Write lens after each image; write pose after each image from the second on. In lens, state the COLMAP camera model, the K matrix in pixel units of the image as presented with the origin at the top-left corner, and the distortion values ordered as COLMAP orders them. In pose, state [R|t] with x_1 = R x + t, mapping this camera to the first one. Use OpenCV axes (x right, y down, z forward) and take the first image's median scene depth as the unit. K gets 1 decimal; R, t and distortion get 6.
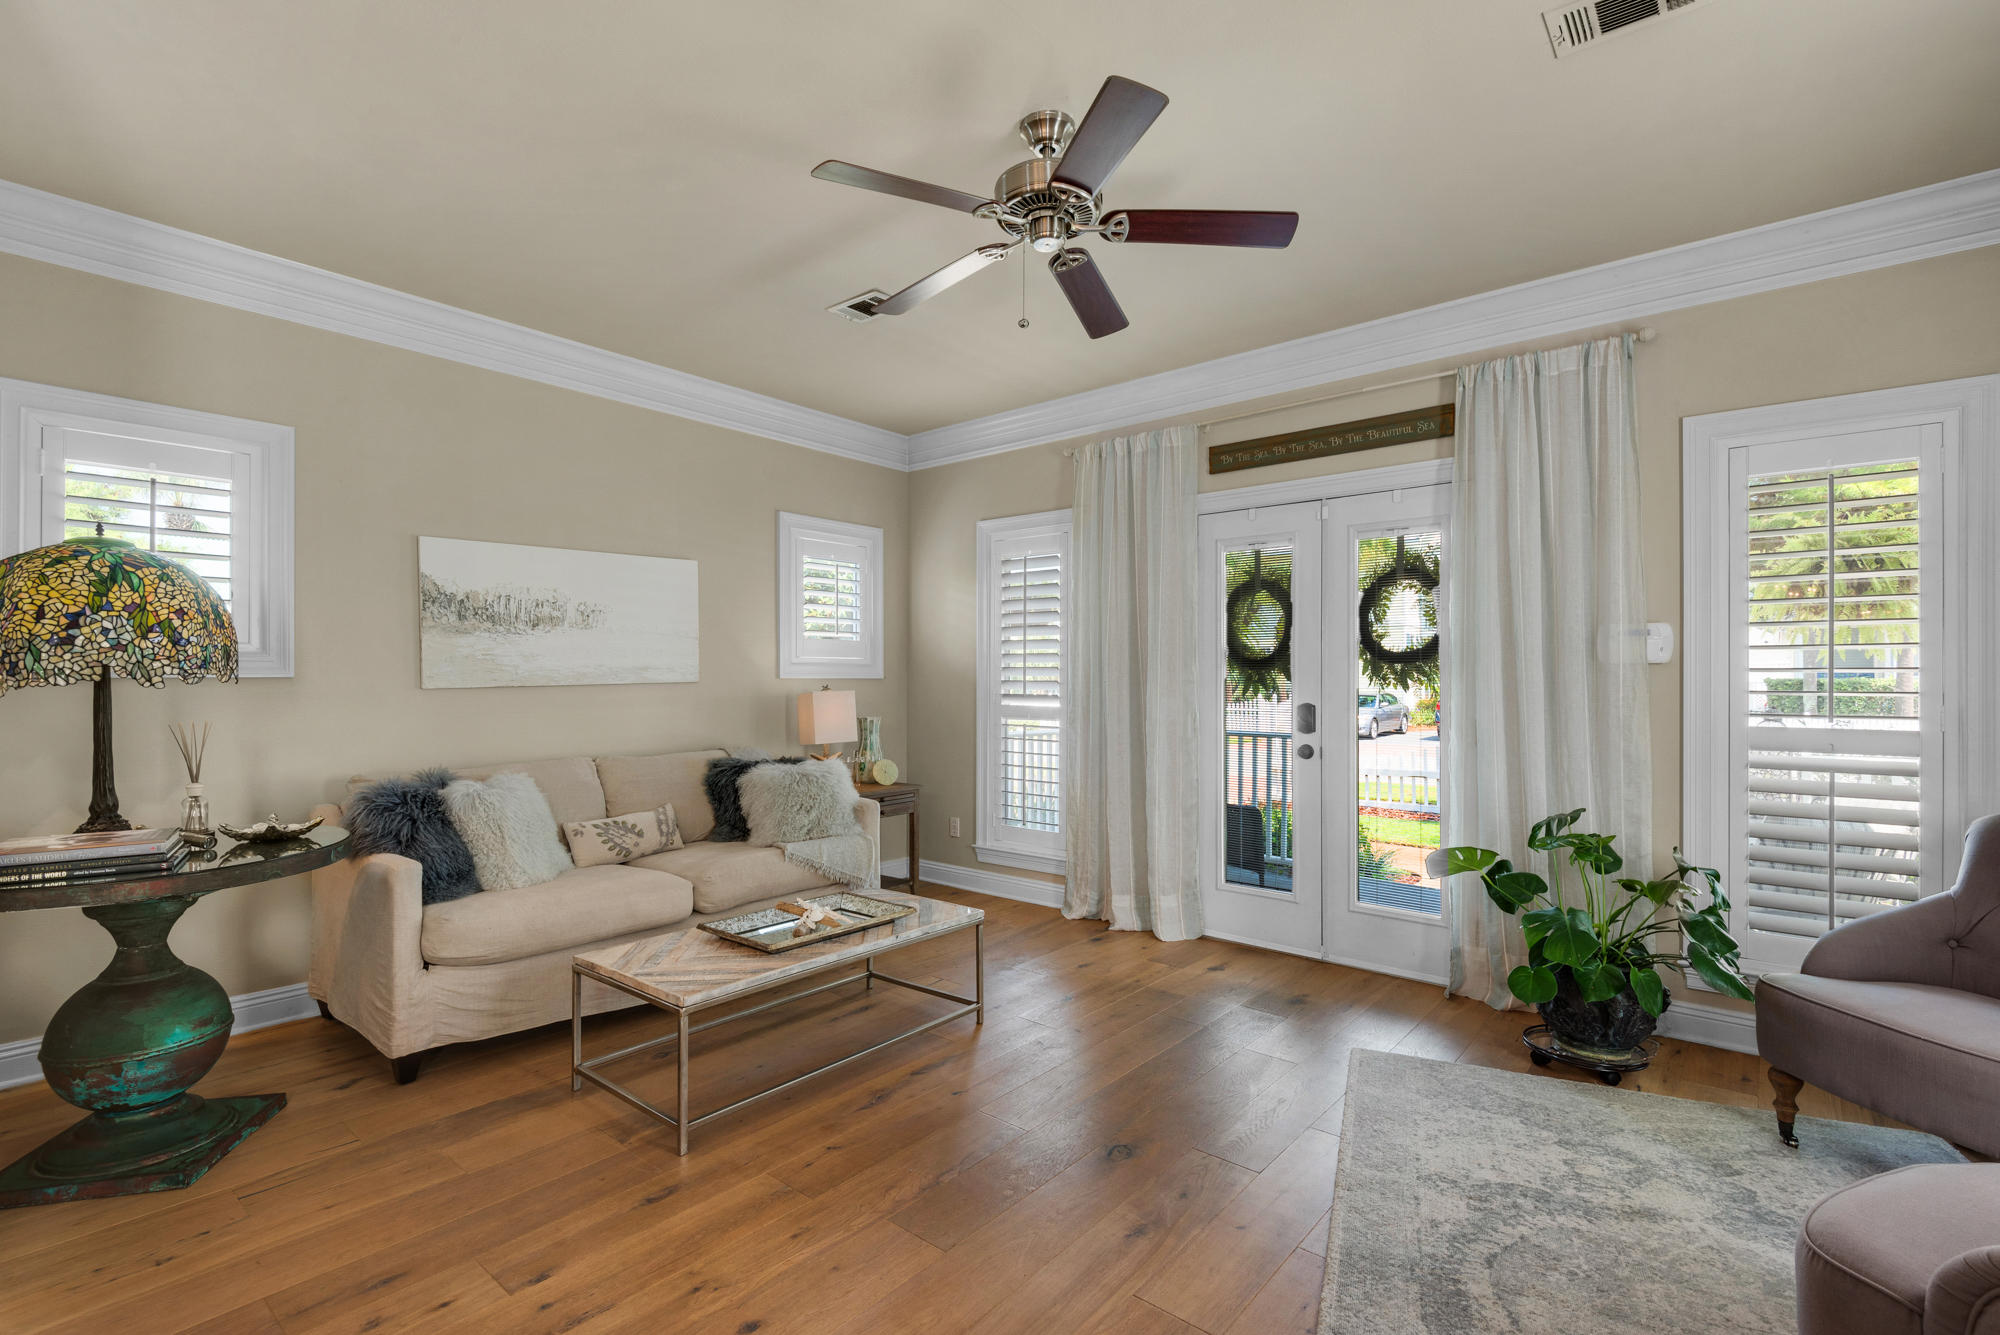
lens RADIAL K [[910.0, 0, 1006.8], [0, 910.0, 673.3], [0, 0, 1]] dist [0.038852, -0.027000]
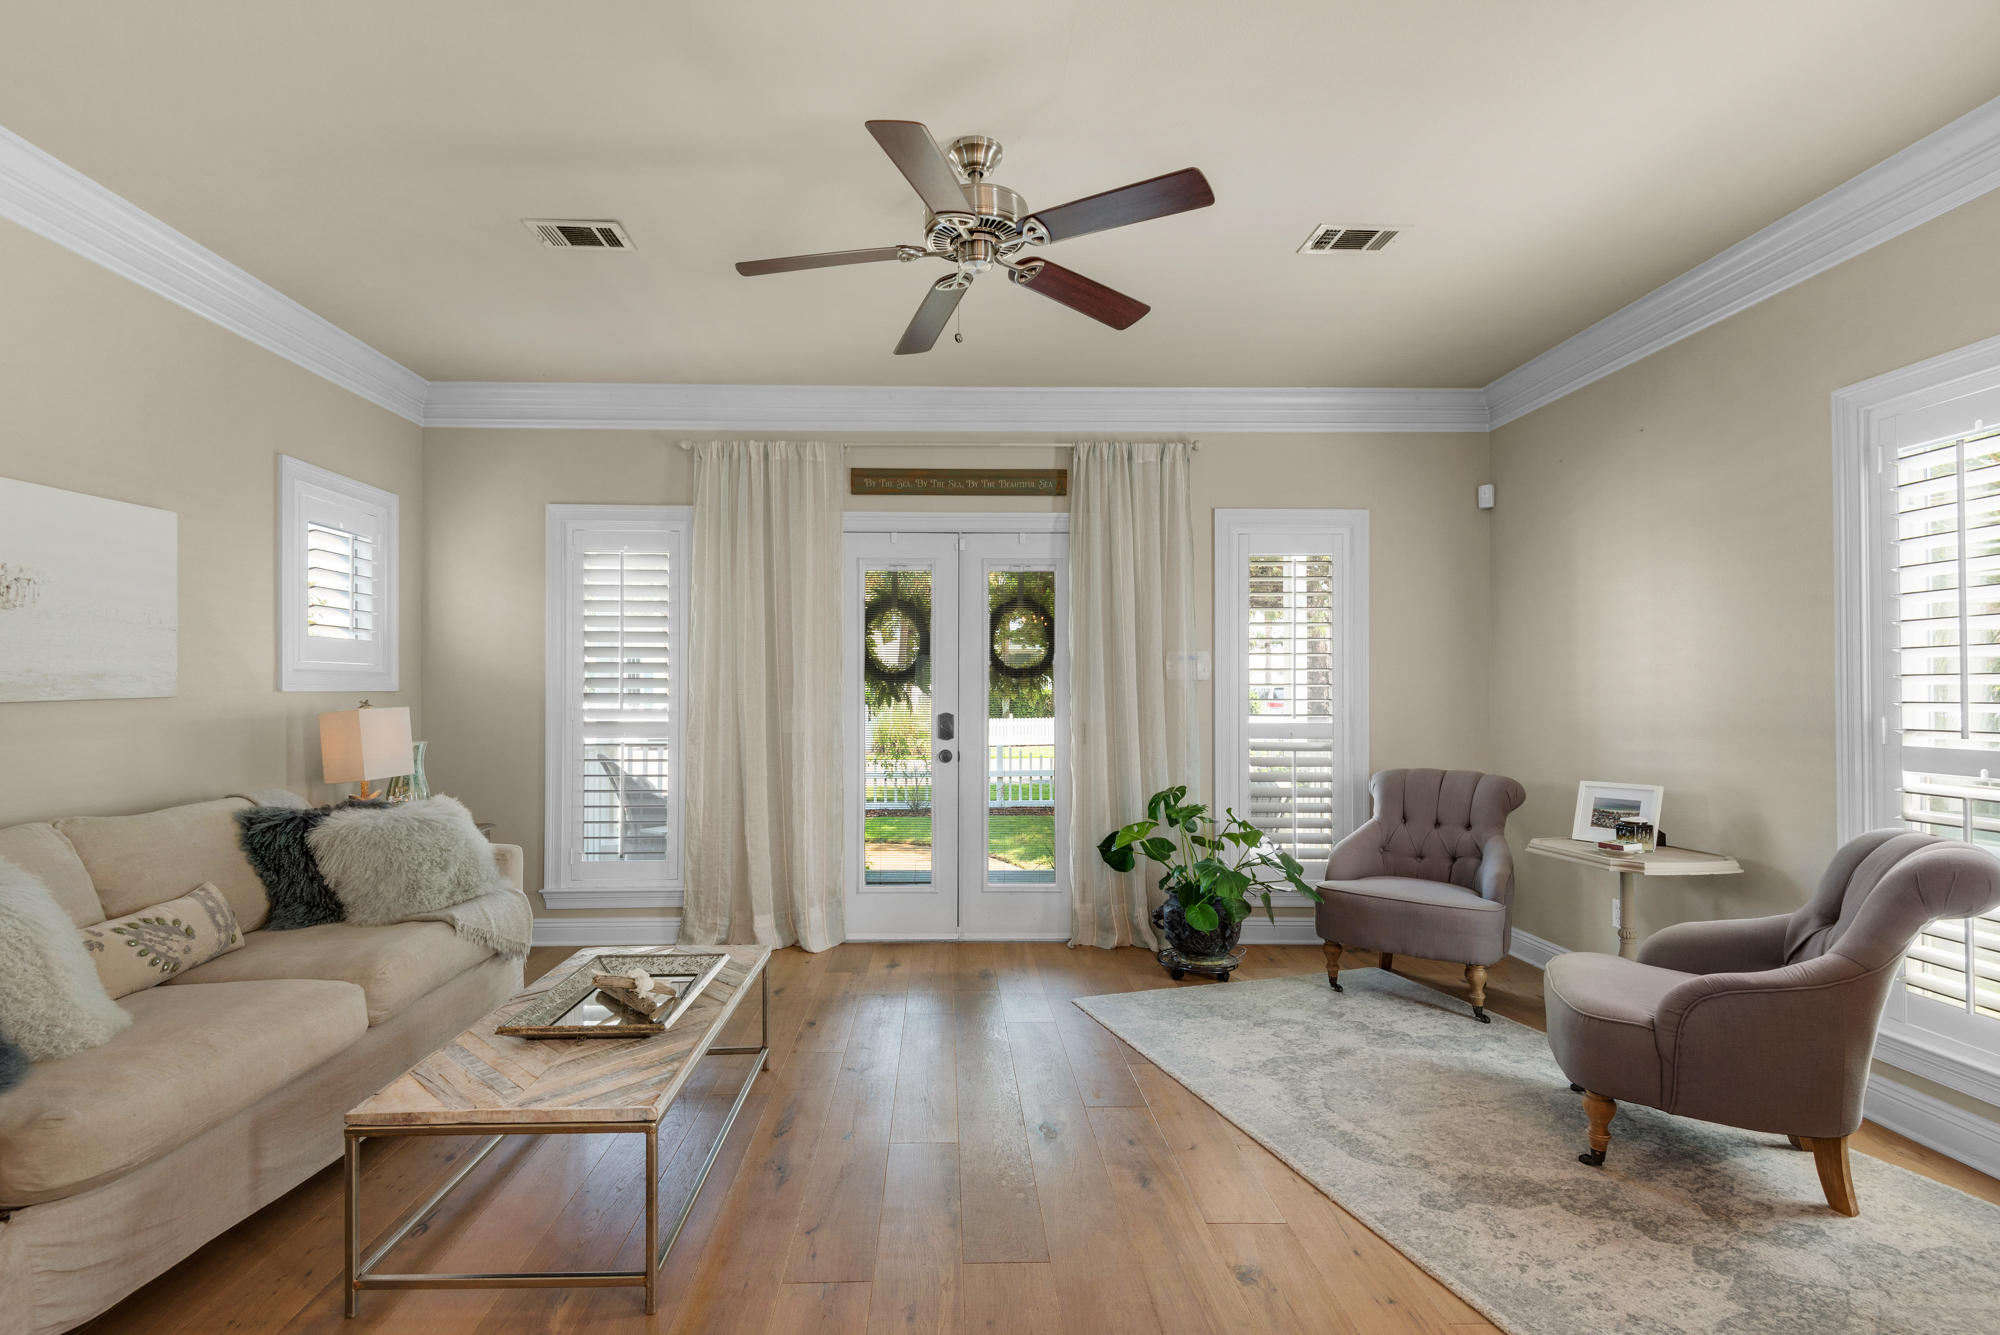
lens RADIAL K [[912.4, 0, 949.7], [0, 912.4, 677.4], [0, 0, 1]] dist [0.032364, -0.020060]
pose [[0.758393, 0.008757, 0.651739, -0.412968], [-0.003088, 0.999947, -0.009842, 0.000440], [-0.651790, 0.005451, 0.758380, 0.156207]]
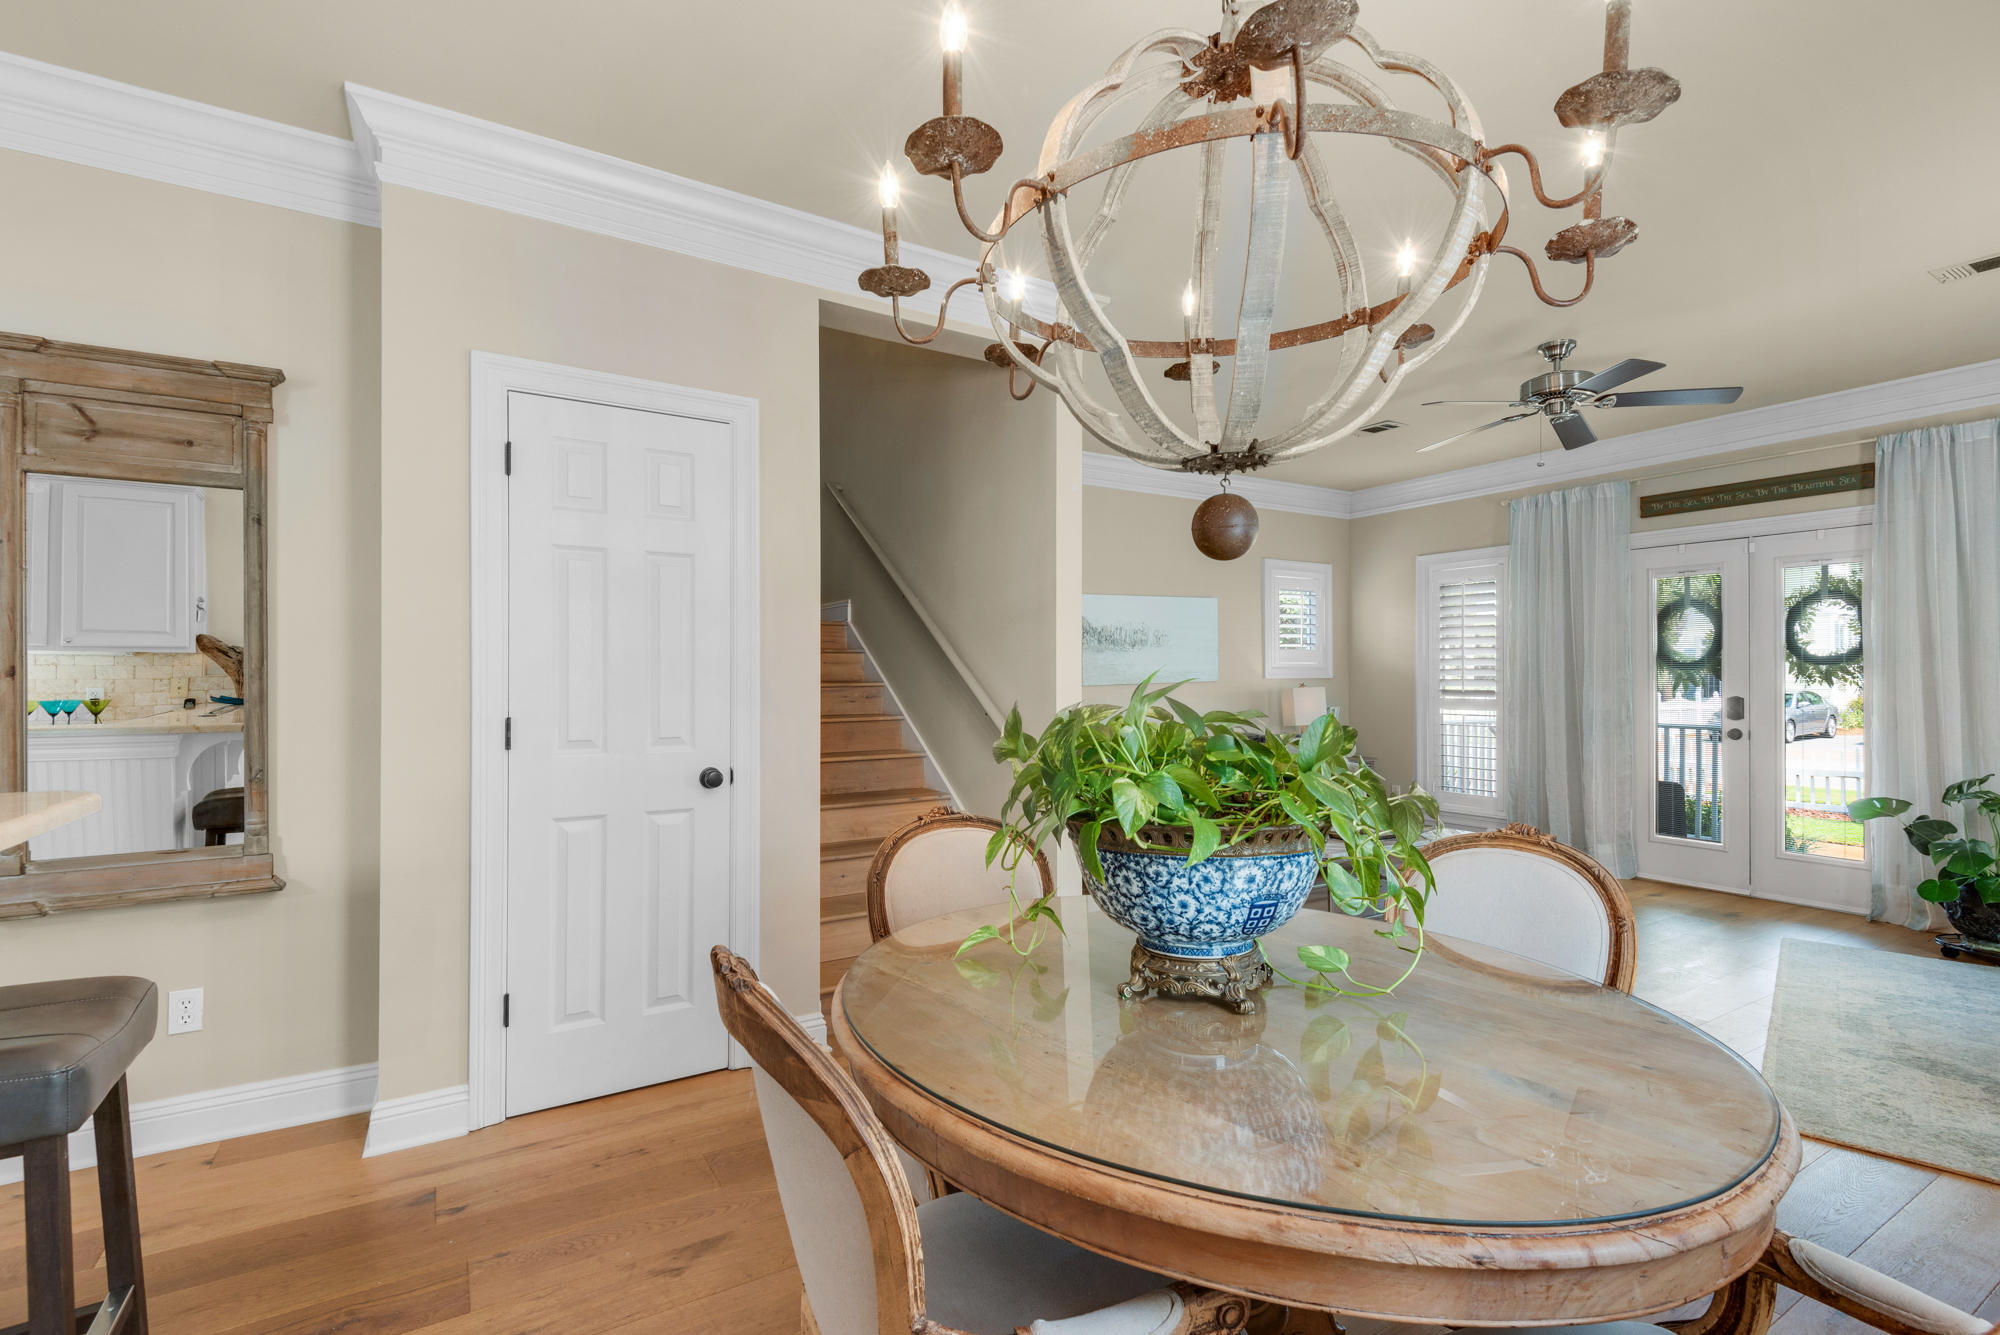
lens RADIAL K [[911.6, 0, 986.8], [0, 911.6, 675.6], [0, 0, 1]] dist [-0.000315, -0.001828]
pose [[0.942981, -0.005560, -0.332801, -0.245817], [0.006503, 0.999977, 0.001719, -0.005687], [0.332784, -0.003785, 0.942996, -0.575737]]
